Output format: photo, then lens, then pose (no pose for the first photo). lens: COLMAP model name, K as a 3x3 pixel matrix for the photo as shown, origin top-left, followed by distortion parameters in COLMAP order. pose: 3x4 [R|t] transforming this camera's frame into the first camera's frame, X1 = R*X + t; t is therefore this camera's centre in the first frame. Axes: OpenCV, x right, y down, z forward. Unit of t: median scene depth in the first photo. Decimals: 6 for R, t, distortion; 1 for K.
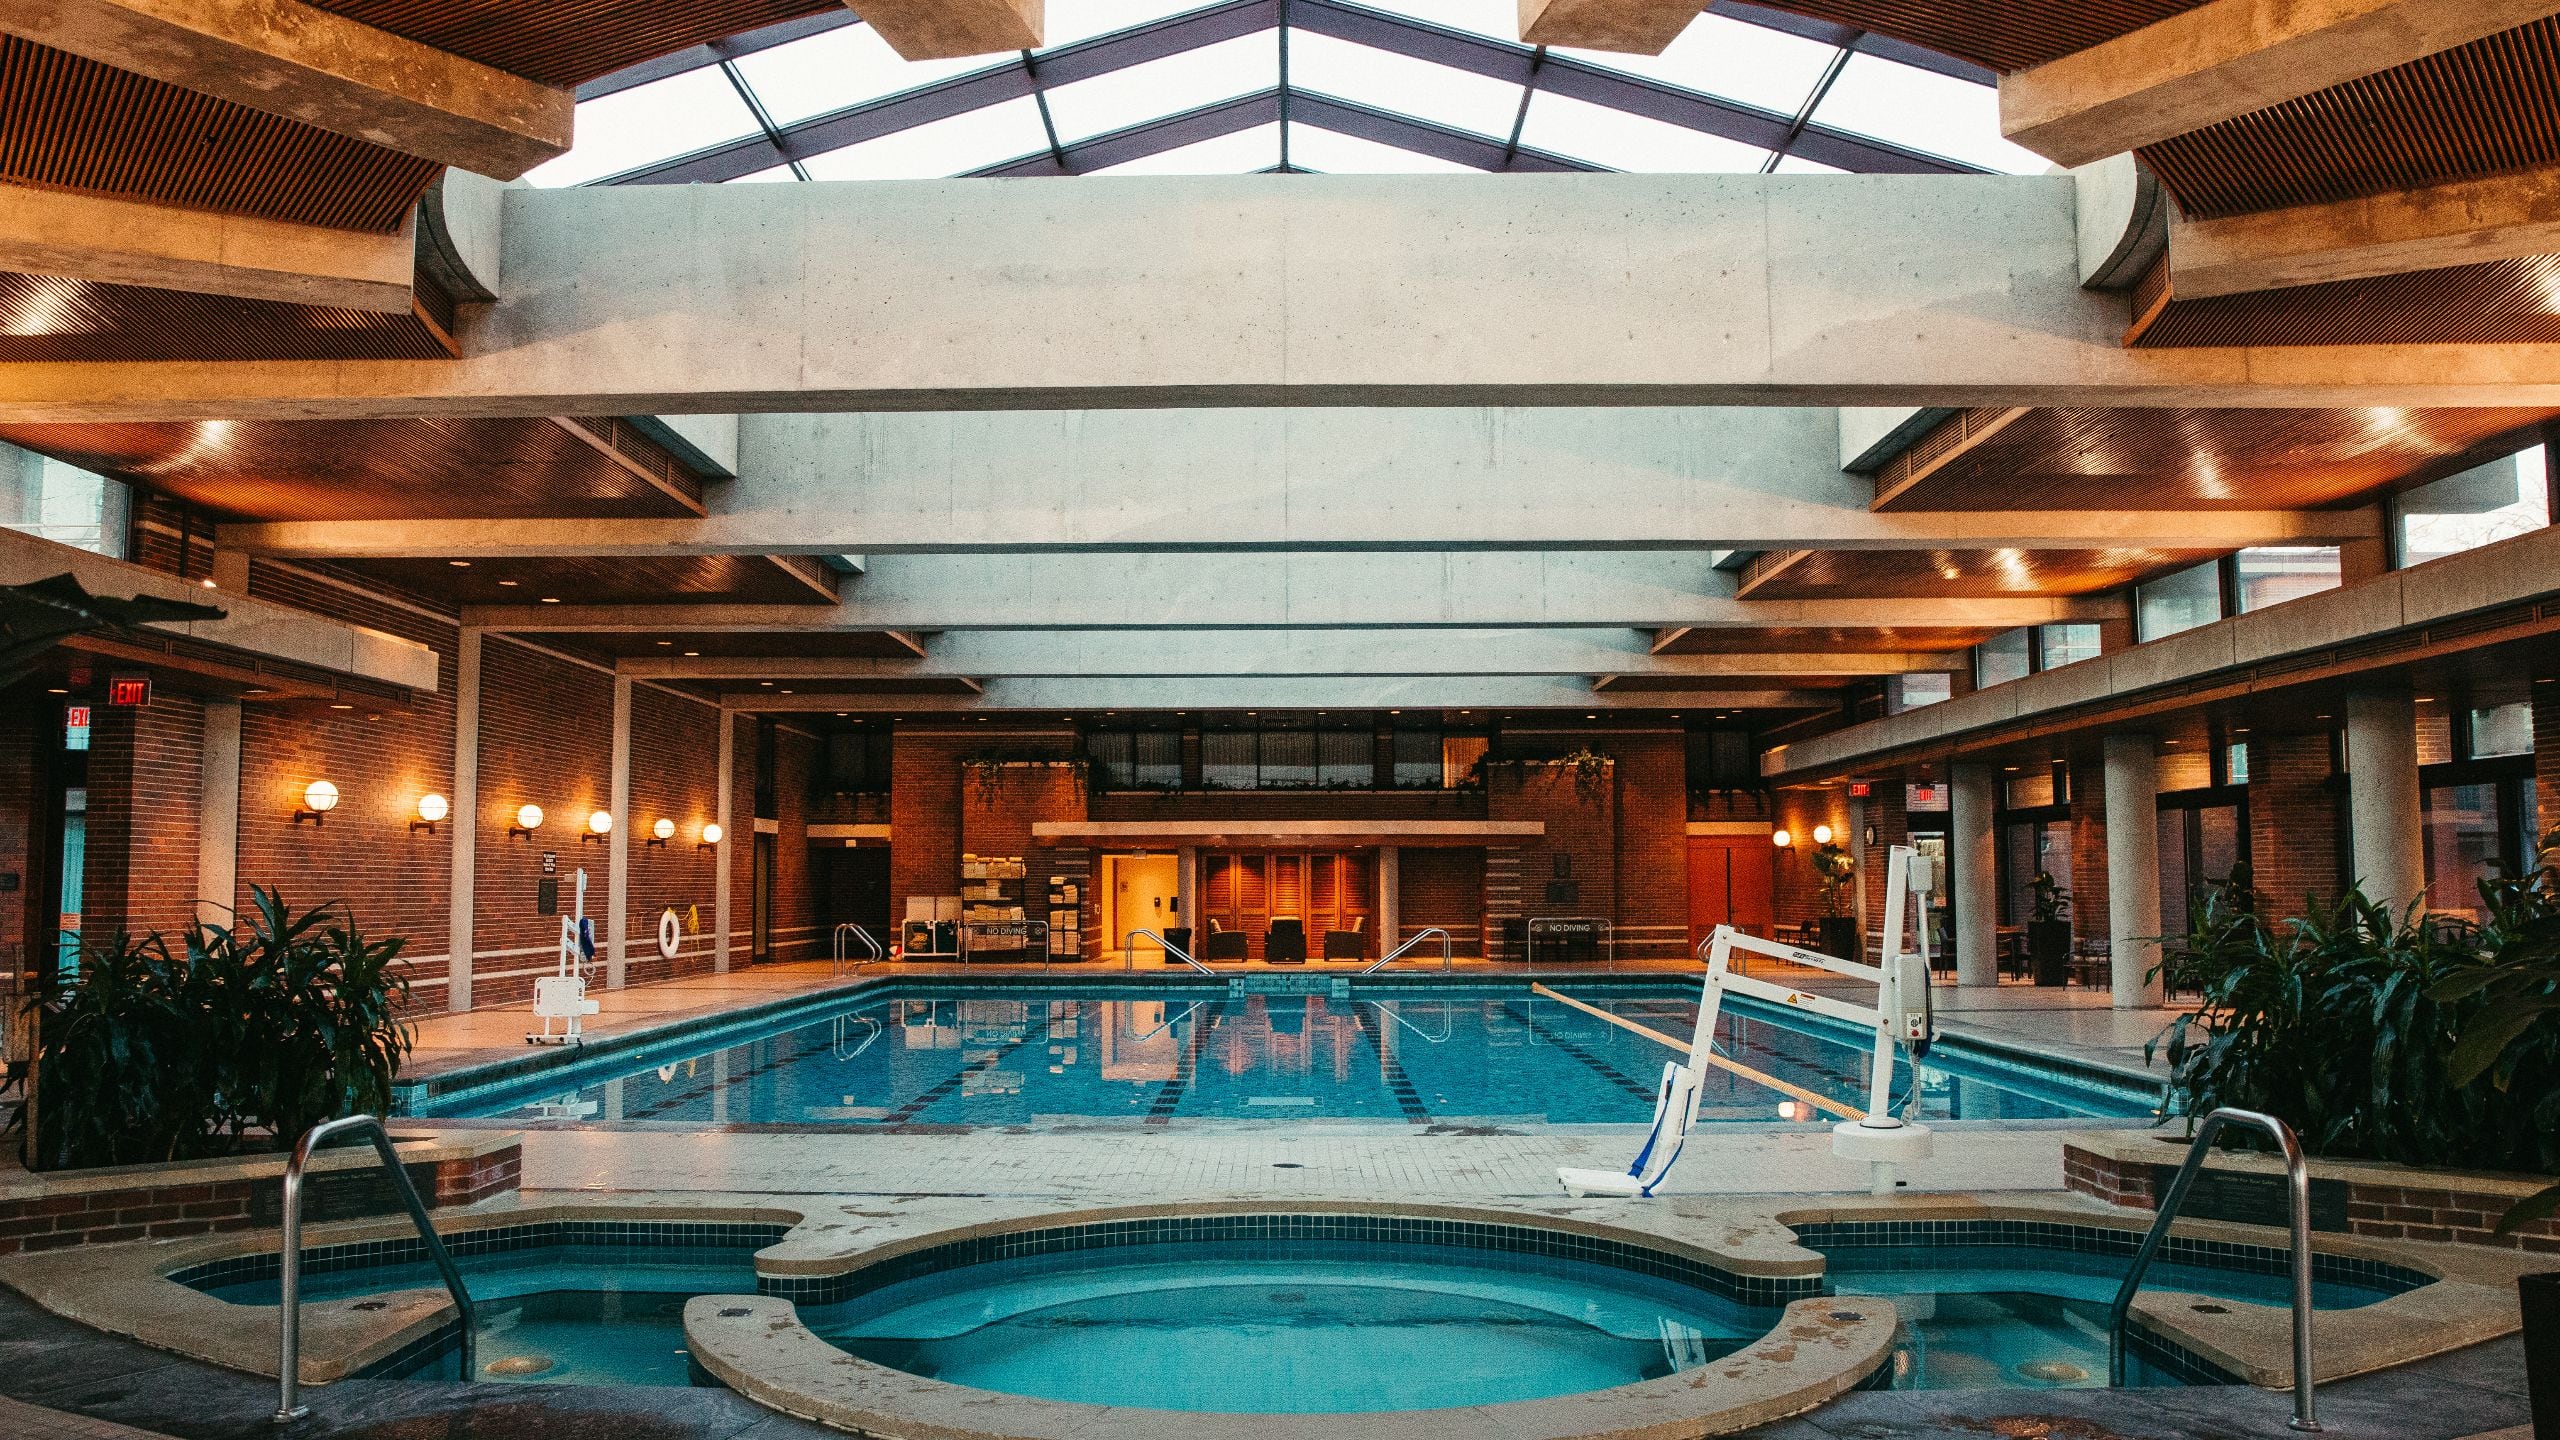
lens RADIAL K [[2238.2, 0, 1280.0], [0, 2238.2, 720.0], [0, 0, 1]] dist [-0.074350, -0.000484]
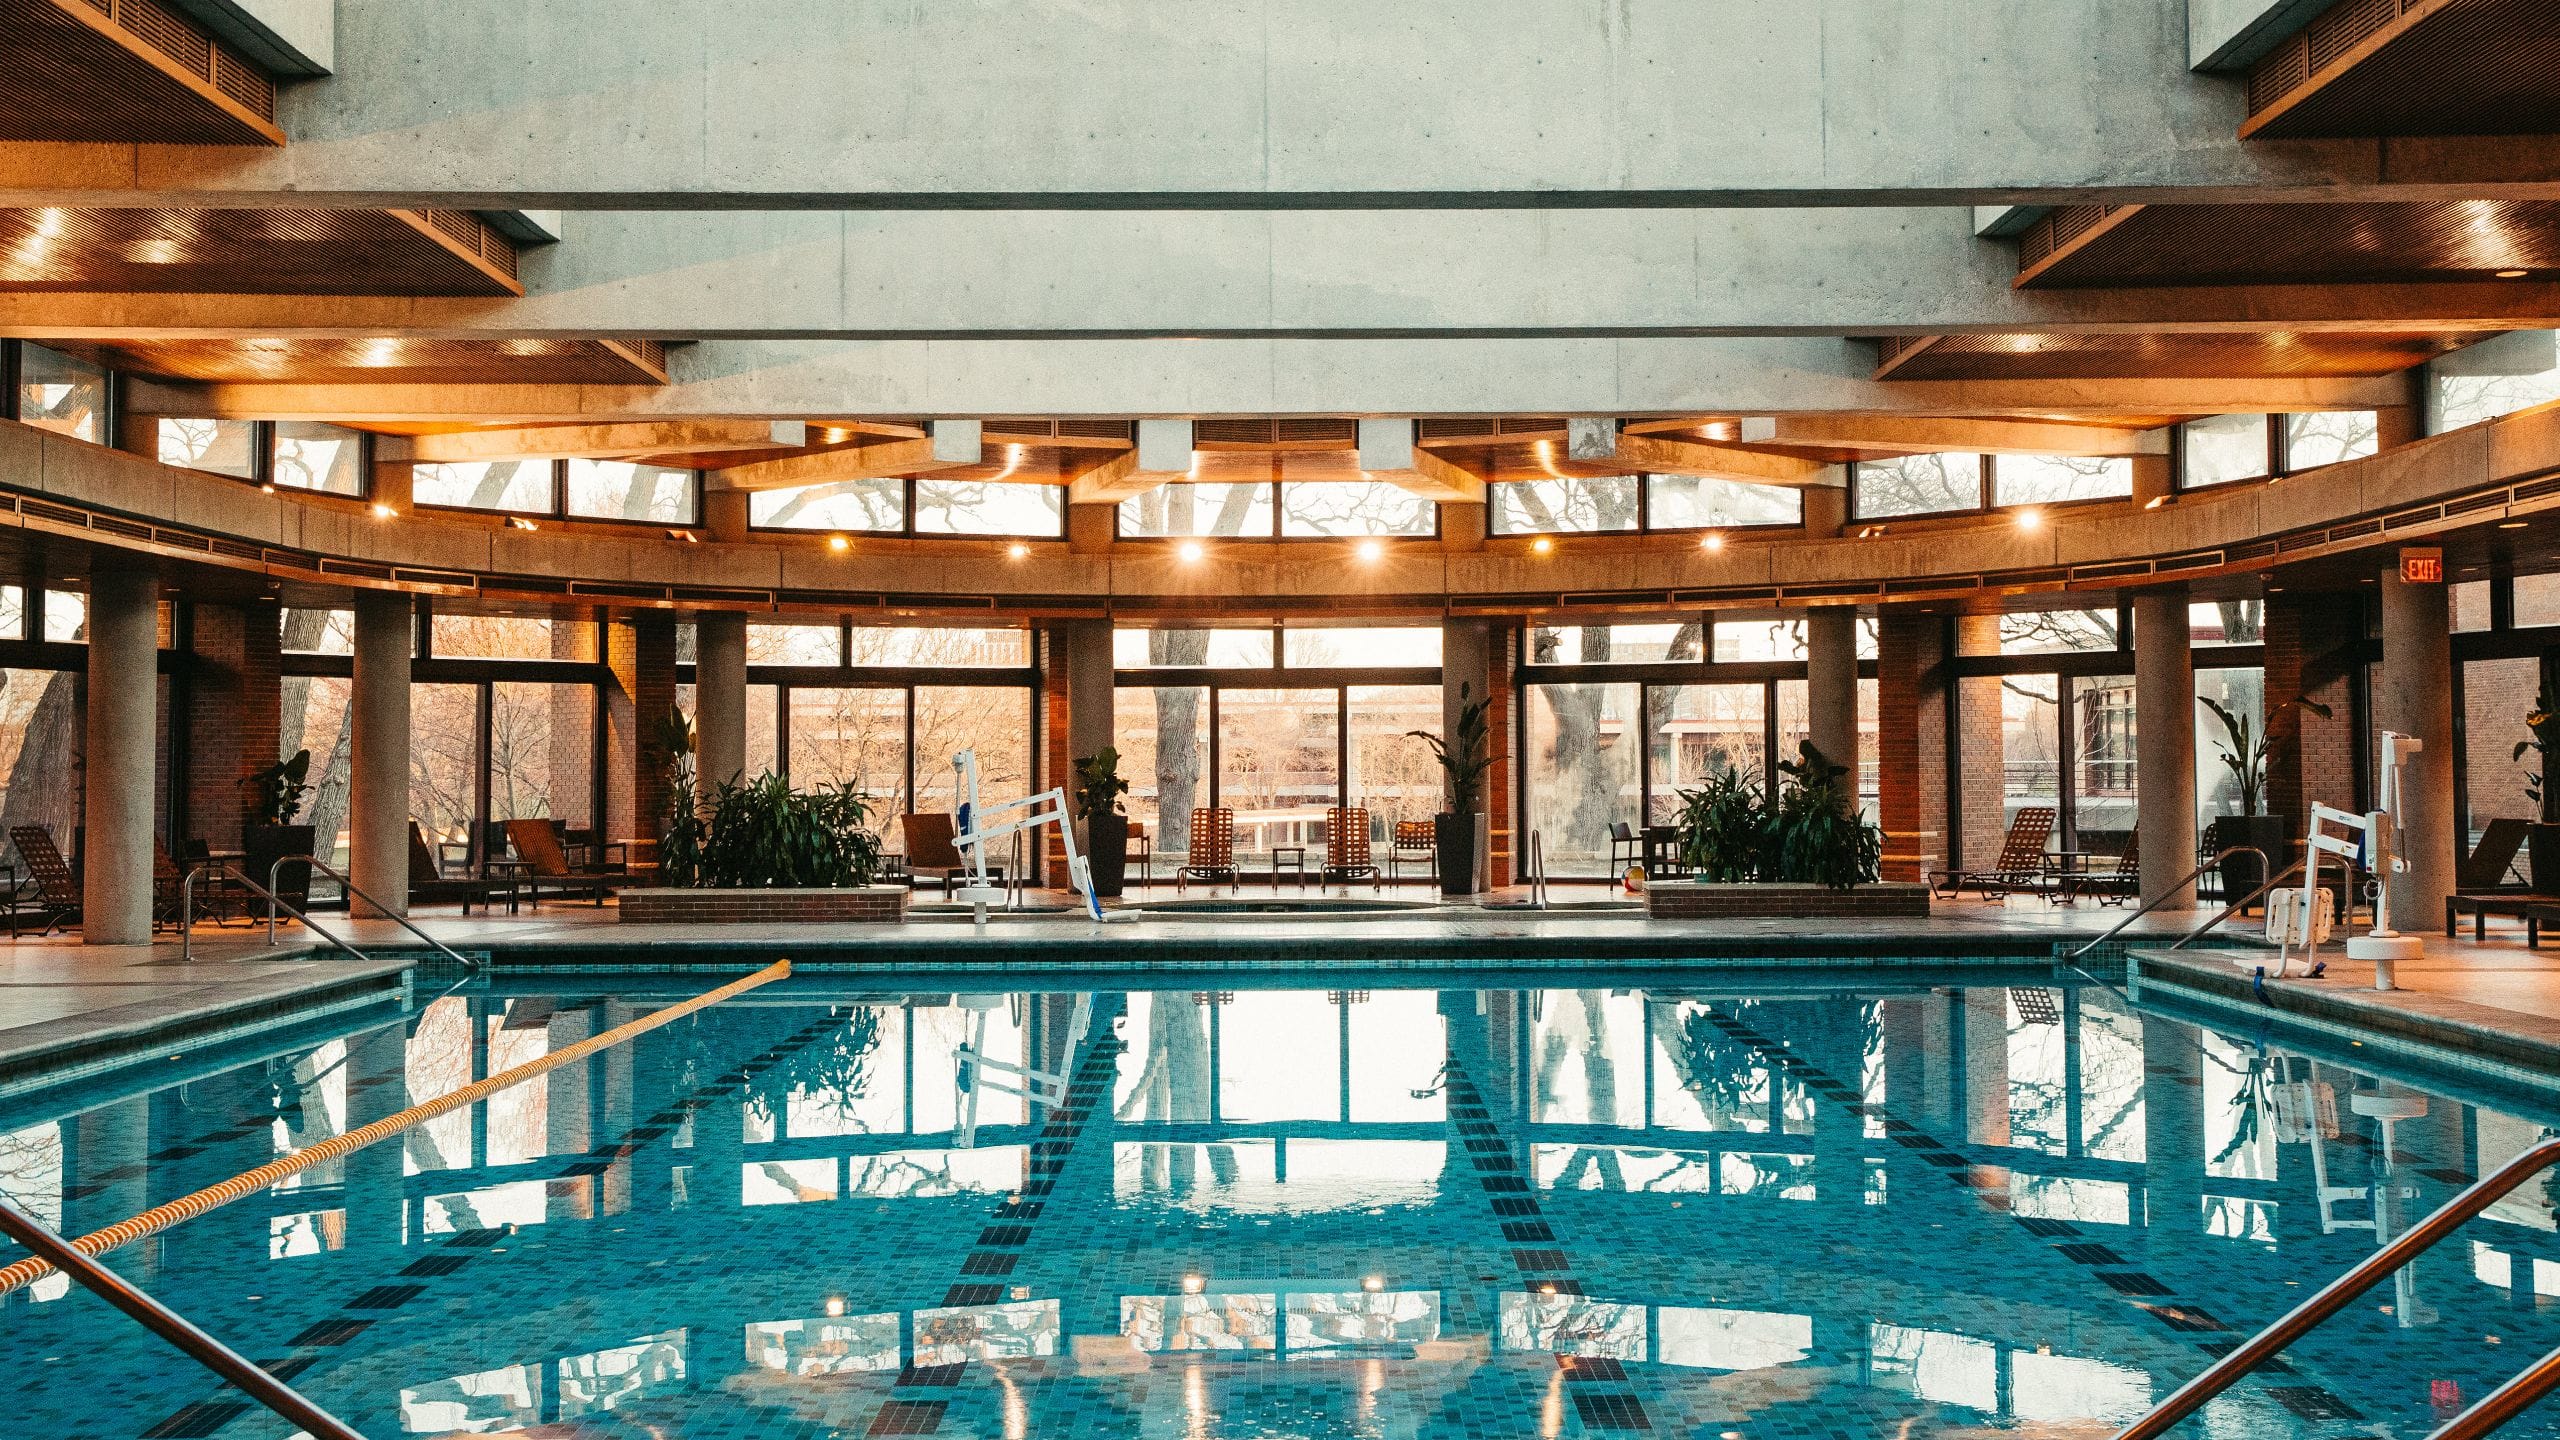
lens RADIAL K [[1845.9, 0, 1280.0], [0, 1845.9, 720.0], [0, 0, 1]] dist [-0.000617, -0.000116]
pose [[0.999971, -0.003348, 0.006891, 0.001308], [0.003012, 0.998838, 0.048110, 0.037800], [-0.007044, -0.048087, 0.998818, 0.493676]]
